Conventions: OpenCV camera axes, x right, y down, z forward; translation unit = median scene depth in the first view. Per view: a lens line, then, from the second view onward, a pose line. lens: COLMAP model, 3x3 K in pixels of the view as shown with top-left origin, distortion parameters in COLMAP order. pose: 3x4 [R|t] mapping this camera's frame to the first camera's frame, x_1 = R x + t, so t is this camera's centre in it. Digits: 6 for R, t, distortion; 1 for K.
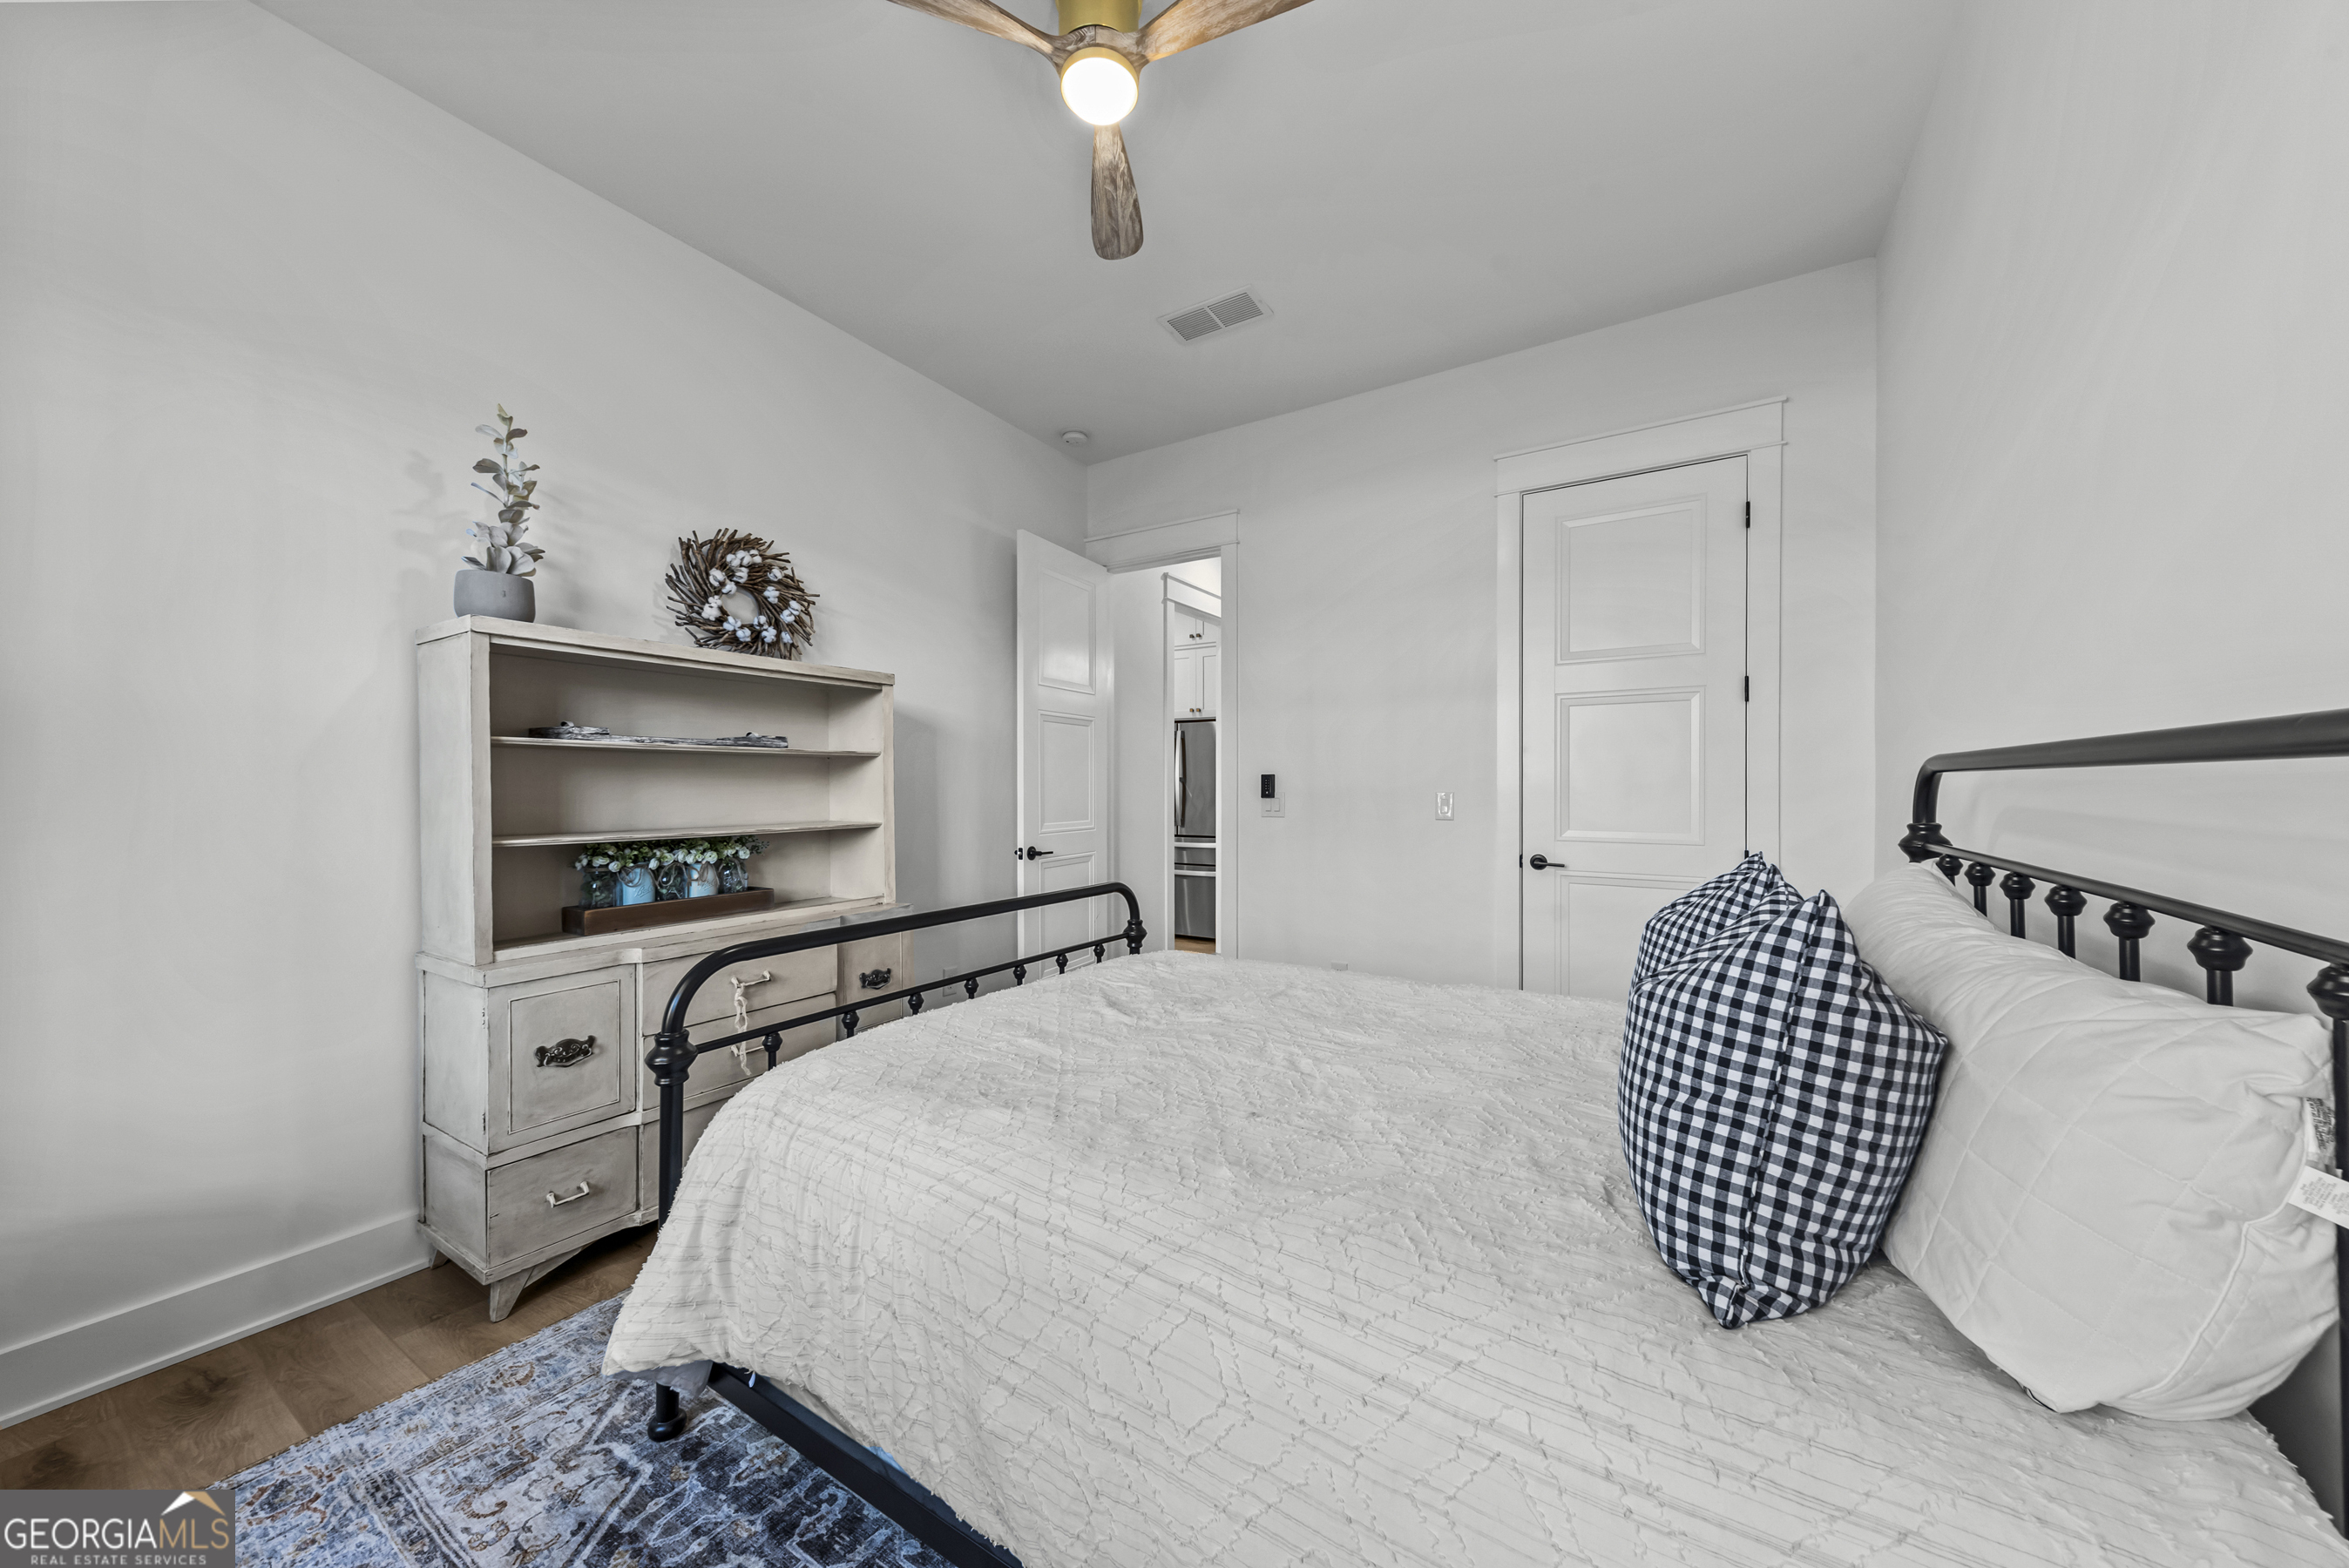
lens RADIAL K [[803.1, 0, 1180.1], [0, 803.1, 786.7], [0, 0, 1]] dist [0.000831, 0.000034]
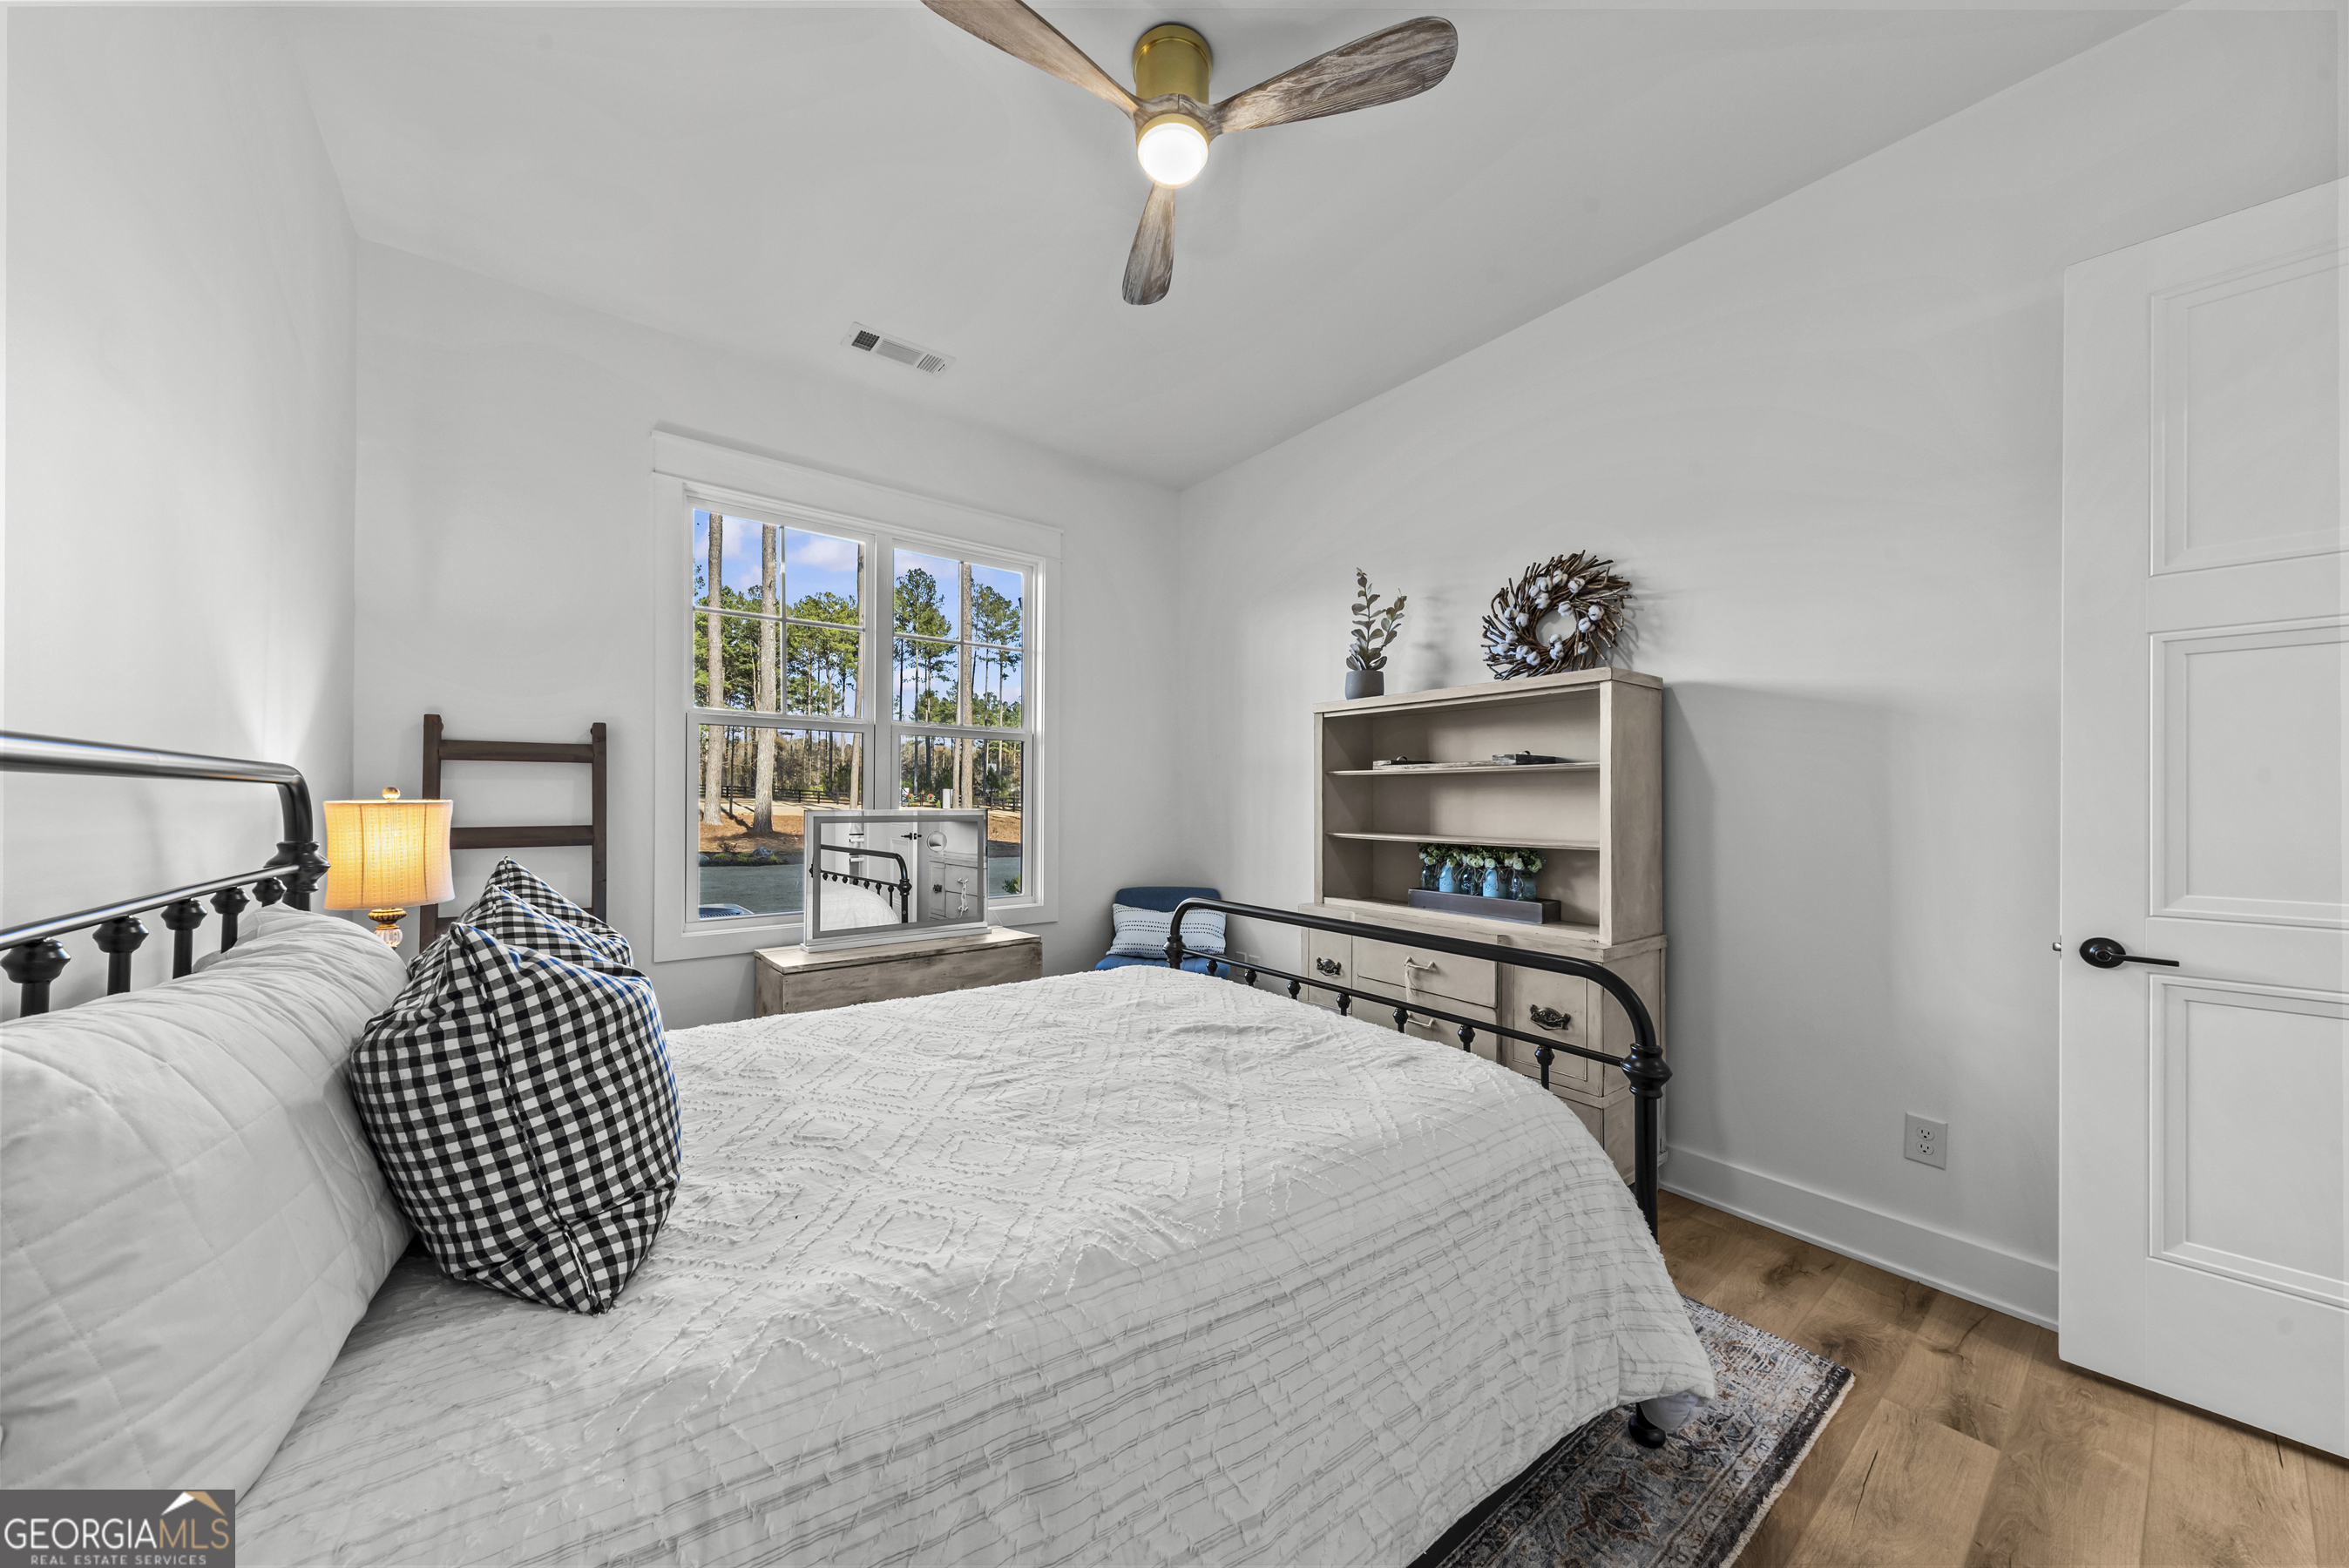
lens RADIAL K [[803.1, 0, 1181.4], [0, 803.1, 795.0], [0, 0, 1]] dist [0.000831, 0.000034]
pose [[-0.355773, -0.007799, -0.934540, 0.684321], [-0.007702, 0.999956, -0.005413, -0.000369], [0.934541, 0.005272, -0.355818, 1.068926]]
